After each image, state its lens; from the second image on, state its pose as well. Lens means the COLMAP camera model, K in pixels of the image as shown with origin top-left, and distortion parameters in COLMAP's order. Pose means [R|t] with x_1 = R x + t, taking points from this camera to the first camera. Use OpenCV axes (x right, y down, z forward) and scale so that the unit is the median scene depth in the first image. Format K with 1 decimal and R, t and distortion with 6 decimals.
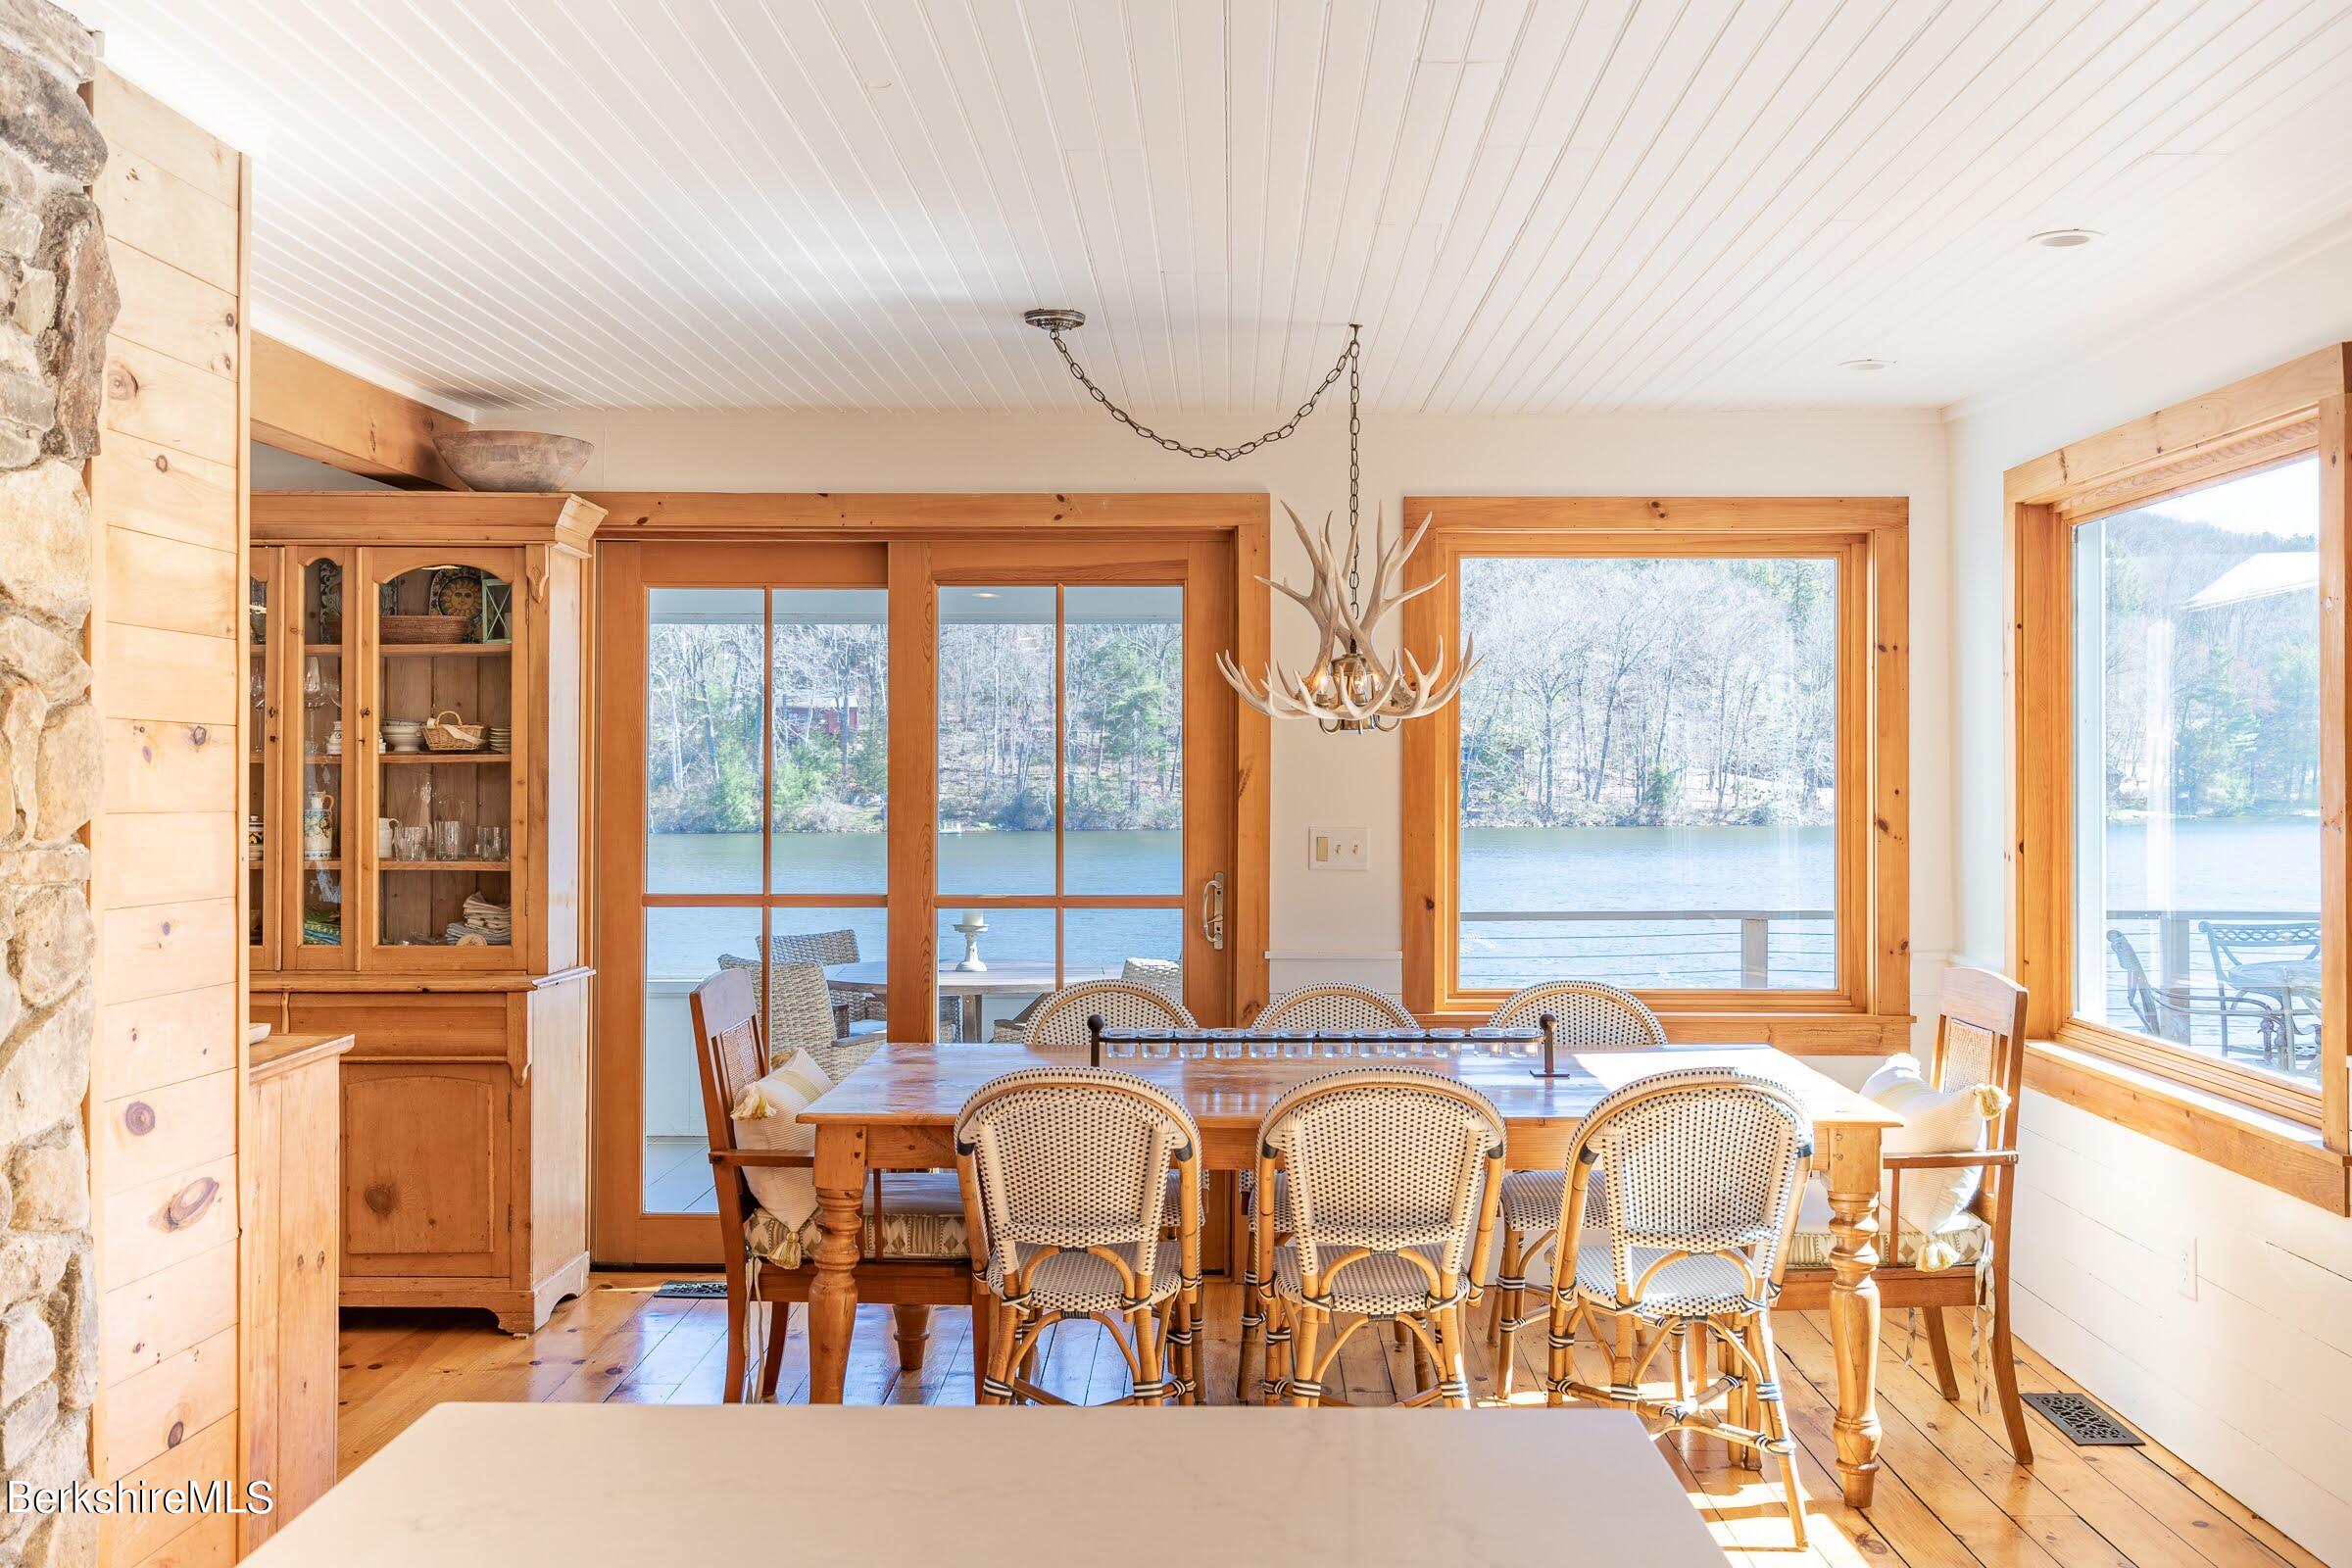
lens RADIAL K [[2206.2, 0, 1173.3], [0, 2206.2, 756.4], [0, 0, 1]] dist [0.011168, 0.005038]
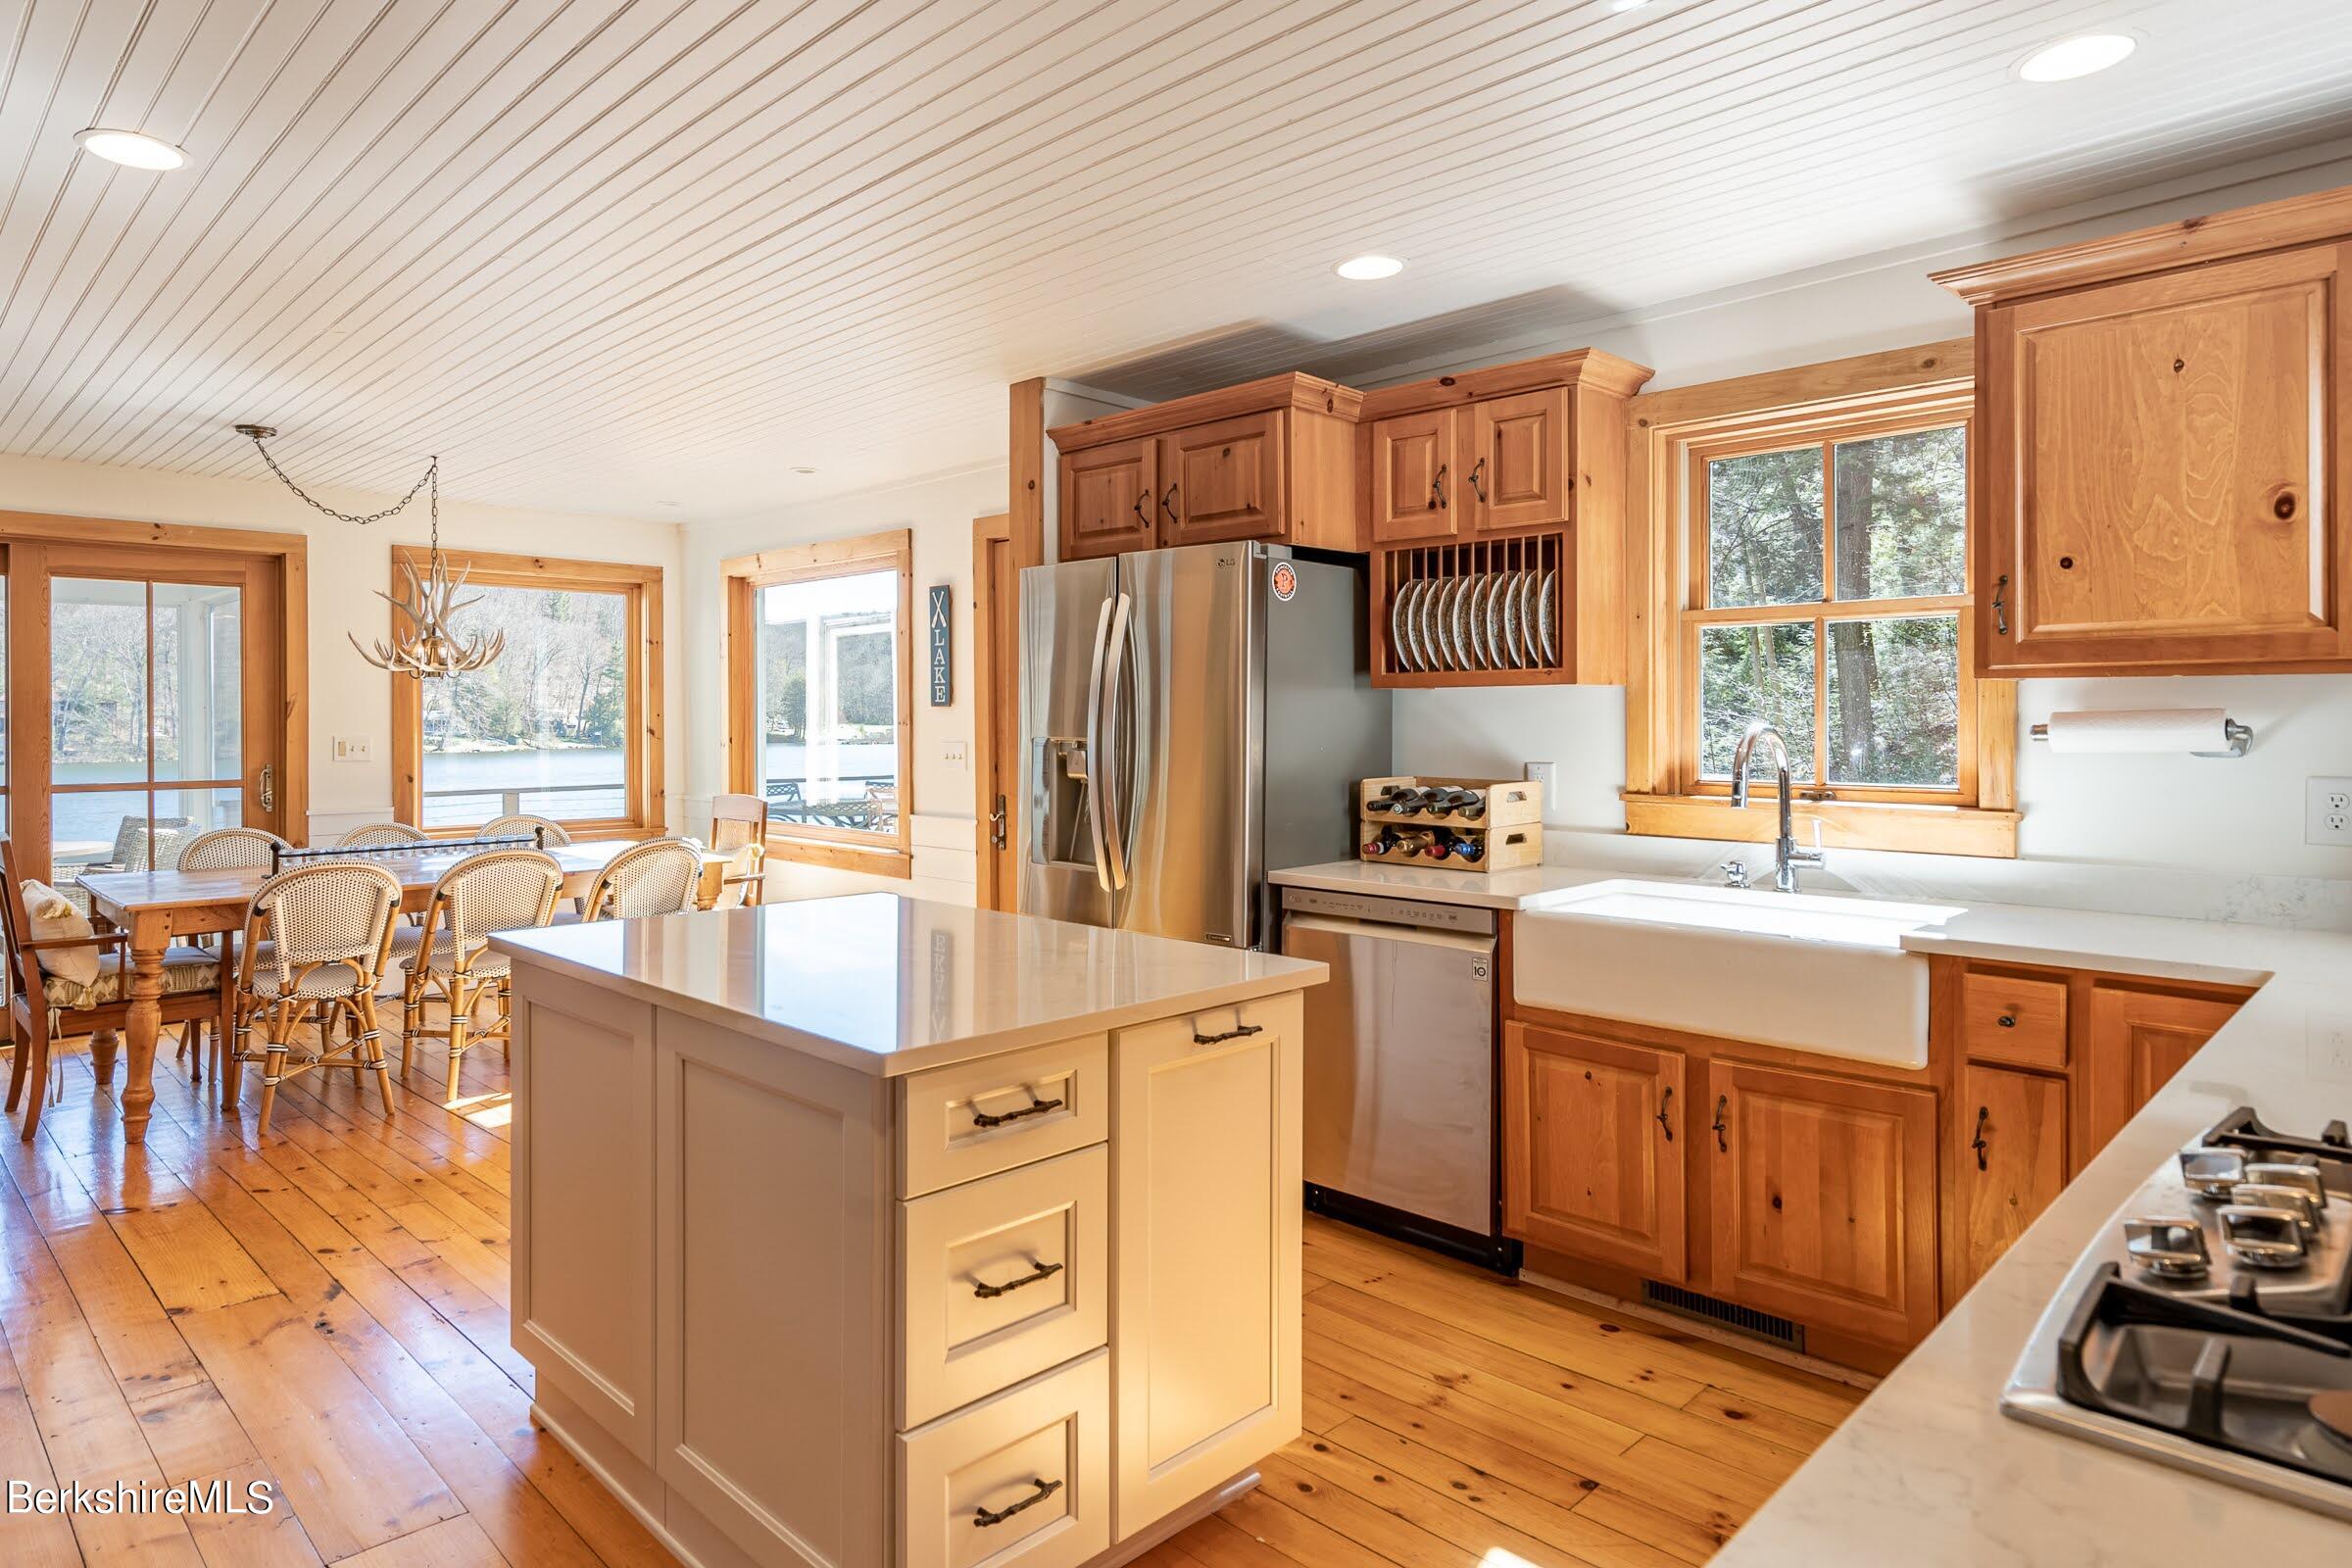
lens RADIAL K [[1344.8, 0, 1170.7], [0, 1344.8, 726.6], [0, 0, 1]] dist [0.000012, -0.000270]
pose [[0.675421, -0.007505, 0.737394, -0.266742], [-0.001750, 0.999929, 0.011781, 0.011722], [-0.737430, -0.009248, 0.675360, -0.166577]]
